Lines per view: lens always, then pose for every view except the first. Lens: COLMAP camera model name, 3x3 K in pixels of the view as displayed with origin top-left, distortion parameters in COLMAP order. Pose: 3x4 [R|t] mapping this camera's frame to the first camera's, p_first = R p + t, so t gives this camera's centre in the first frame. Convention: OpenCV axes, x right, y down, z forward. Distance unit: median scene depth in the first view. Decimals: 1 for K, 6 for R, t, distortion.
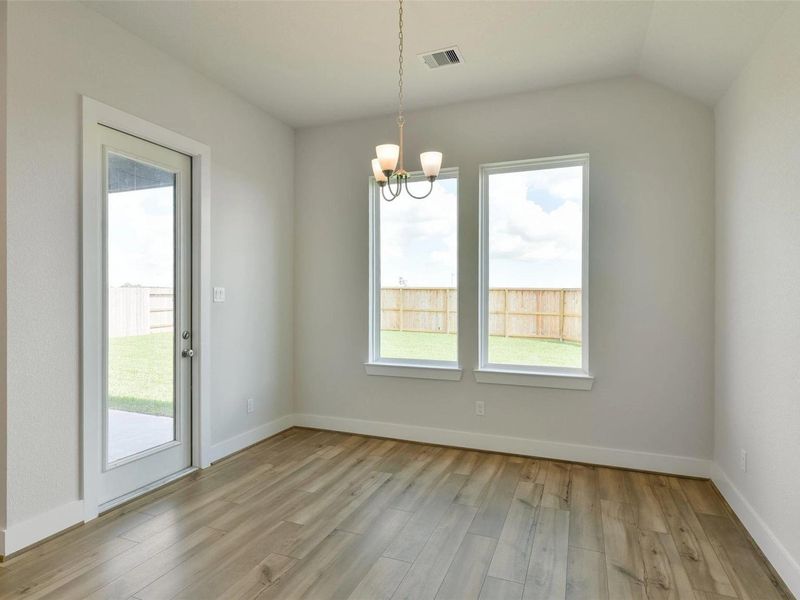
lens RADIAL K [[444.3, 0, 400.0], [0, 444.3, 300.0], [0, 0, 1]] dist [0.004224, -0.000206]
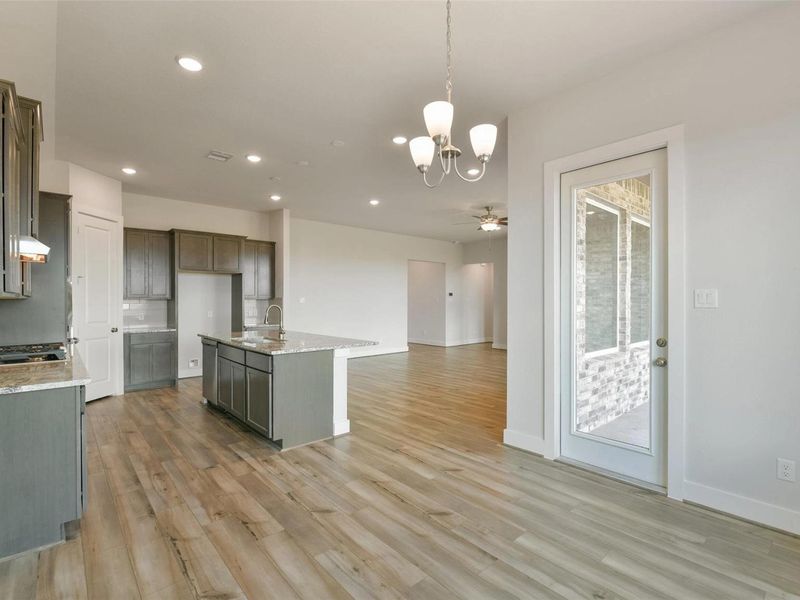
lens RADIAL K [[389.5, 0, 402.1], [0, 389.5, 301.3], [0, 0, 1]] dist [-0.000561, -0.000087]
pose [[-0.431538, 0.002964, -0.902090, 0.554802], [-0.006504, 0.999958, 0.006397, -0.009807], [0.902072, 0.008628, -0.431500, 0.992655]]
